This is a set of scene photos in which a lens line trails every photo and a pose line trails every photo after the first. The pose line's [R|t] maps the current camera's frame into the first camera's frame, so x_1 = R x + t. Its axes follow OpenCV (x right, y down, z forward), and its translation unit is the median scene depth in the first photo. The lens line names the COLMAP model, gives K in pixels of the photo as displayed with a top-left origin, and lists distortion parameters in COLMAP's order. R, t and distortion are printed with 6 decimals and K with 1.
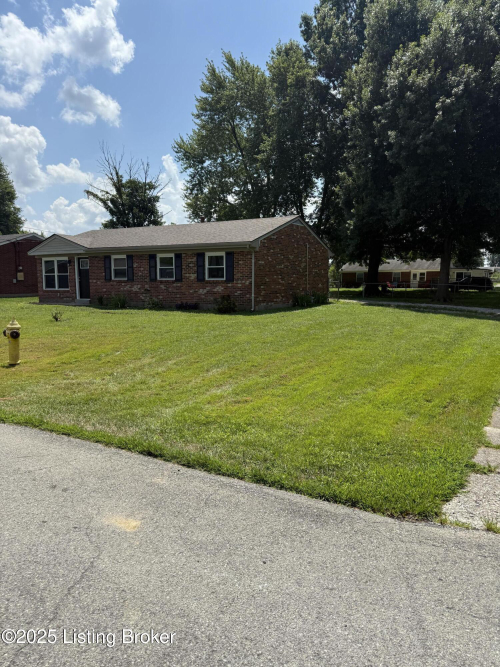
lens RADIAL K [[471.0, 0, 250.3], [0, 471.0, 333.3], [0, 0, 1]] dist [0.048851, -0.067605]
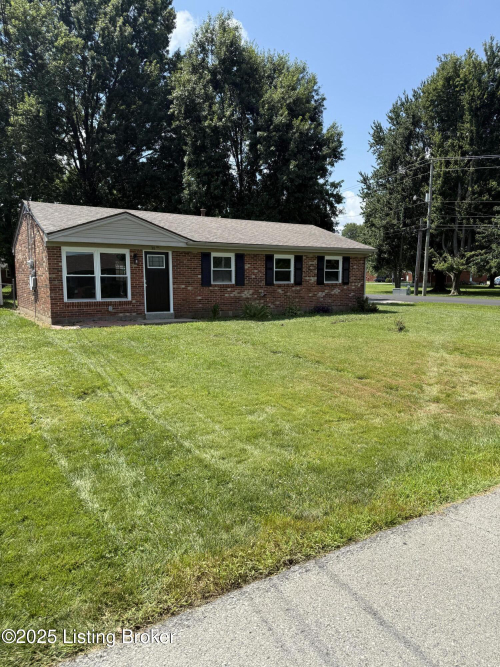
lens RADIAL K [[471.0, 0, 250.1], [0, 471.0, 335.0], [0, 0, 1]] dist [0.048851, -0.067605]
pose [[0.464311, -0.101731, 0.879810, -0.980642], [0.104950, 0.992702, 0.059398, -0.071774], [-0.879432, 0.064757, 0.471599, 0.605636]]
